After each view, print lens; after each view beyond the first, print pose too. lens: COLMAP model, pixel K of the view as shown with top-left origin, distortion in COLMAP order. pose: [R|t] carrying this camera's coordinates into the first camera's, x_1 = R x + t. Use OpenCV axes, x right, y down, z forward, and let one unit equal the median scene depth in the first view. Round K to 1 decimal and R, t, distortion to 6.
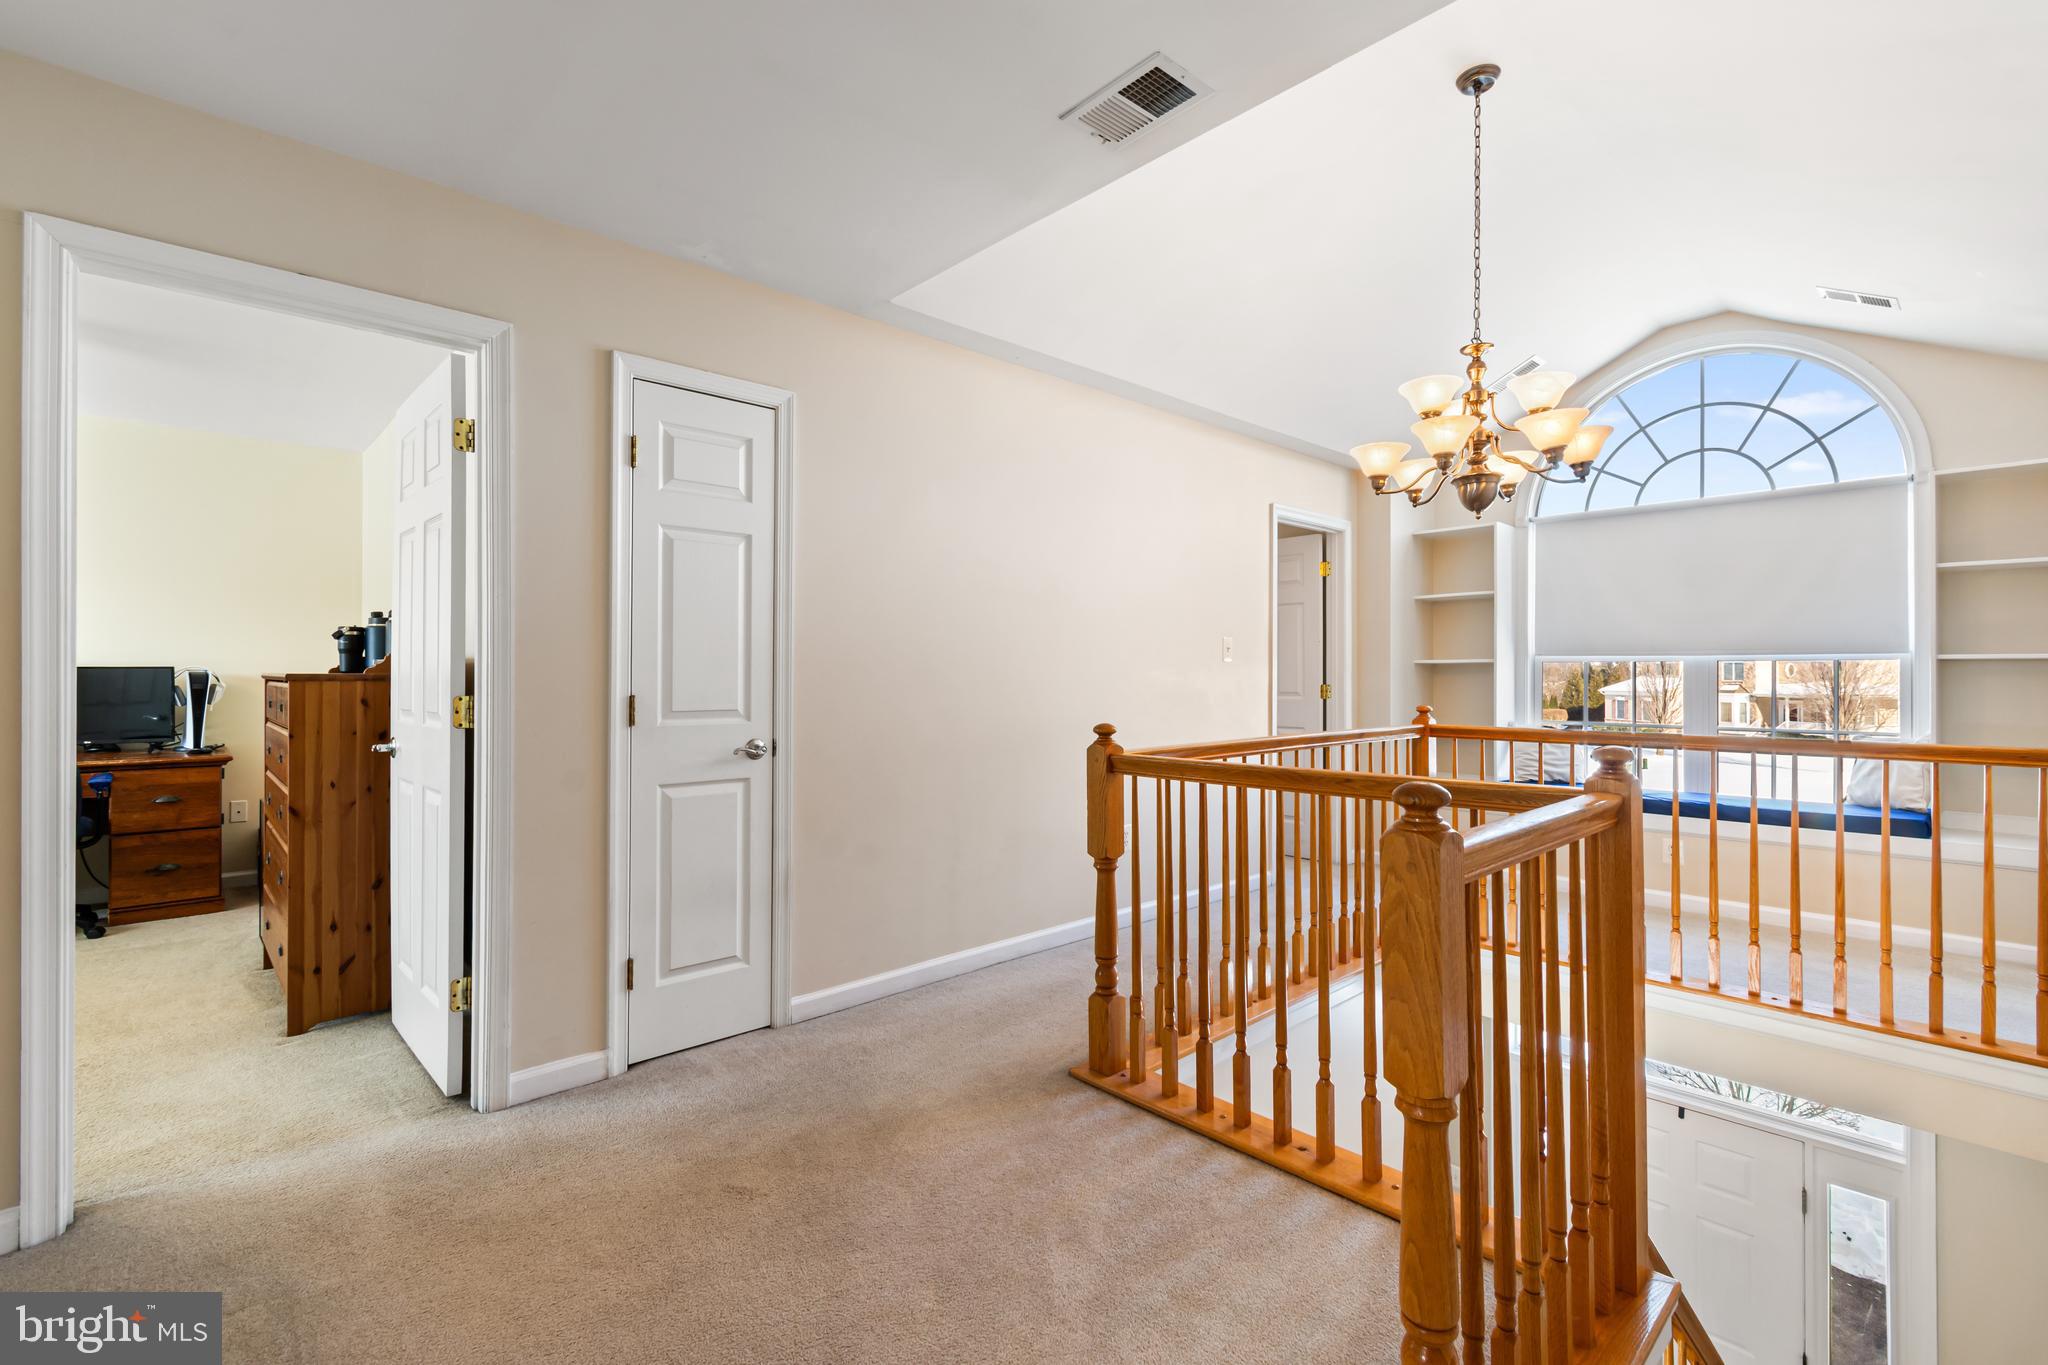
lens RADIAL K [[927.0, 0, 1031.6], [0, 927.0, 659.2], [0, 0, 1]] dist [-0.003042, -0.000128]
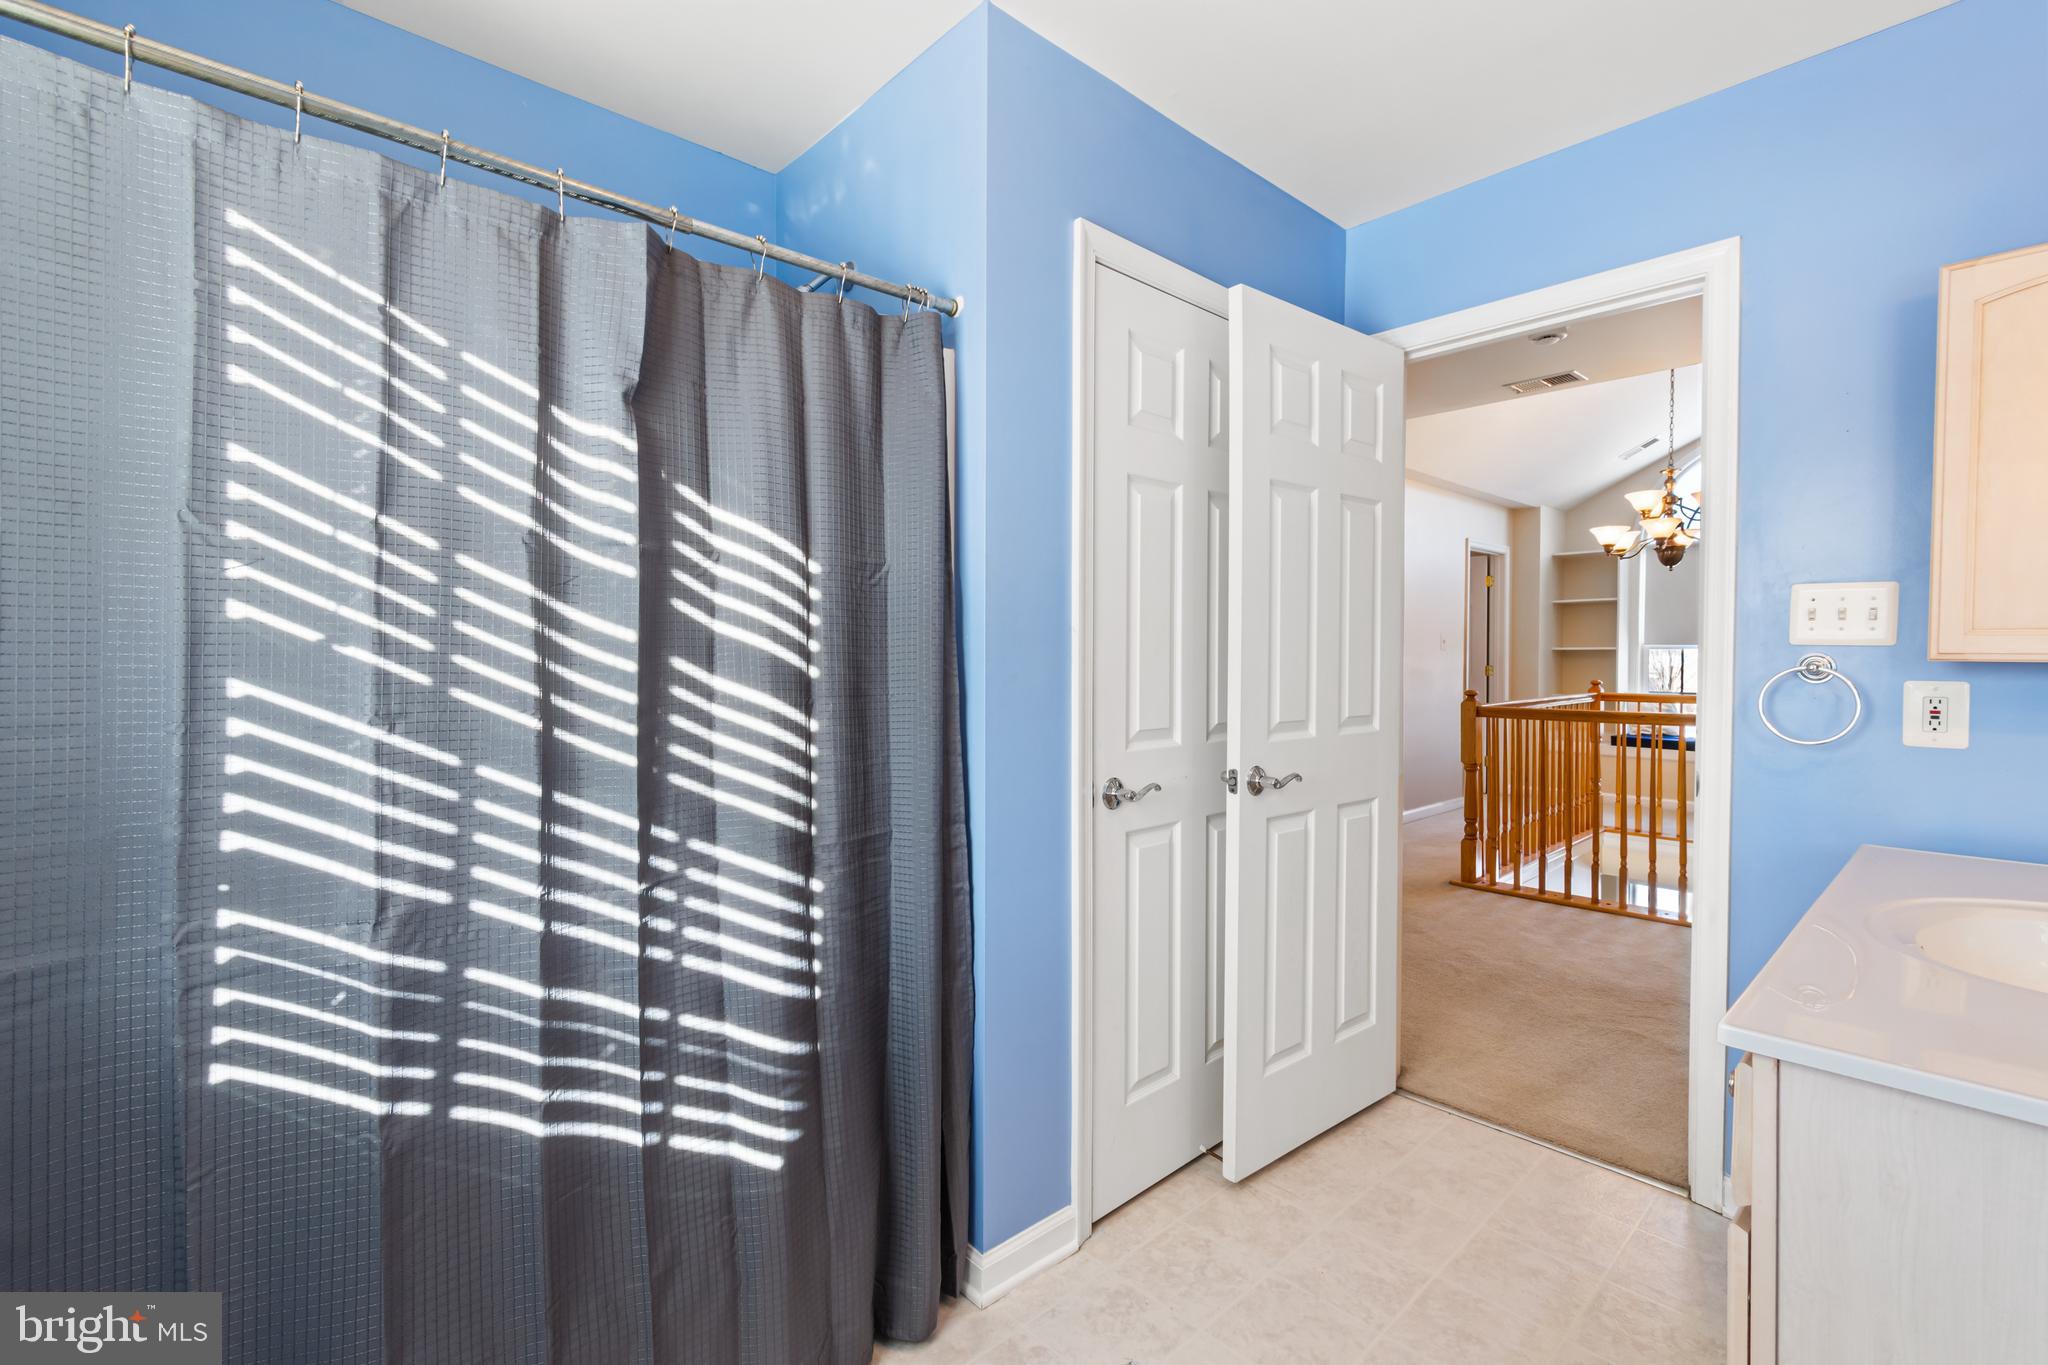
lens RADIAL K [[927.0, 0, 1031.6], [0, 927.0, 659.2], [0, 0, 1]] dist [-0.003042, -0.000128]
pose [[0.999991, -0.003475, 0.002617, -0.710925], [0.003415, 0.999733, 0.022854, -0.030929], [-0.002696, -0.022845, 0.999735, -0.722658]]
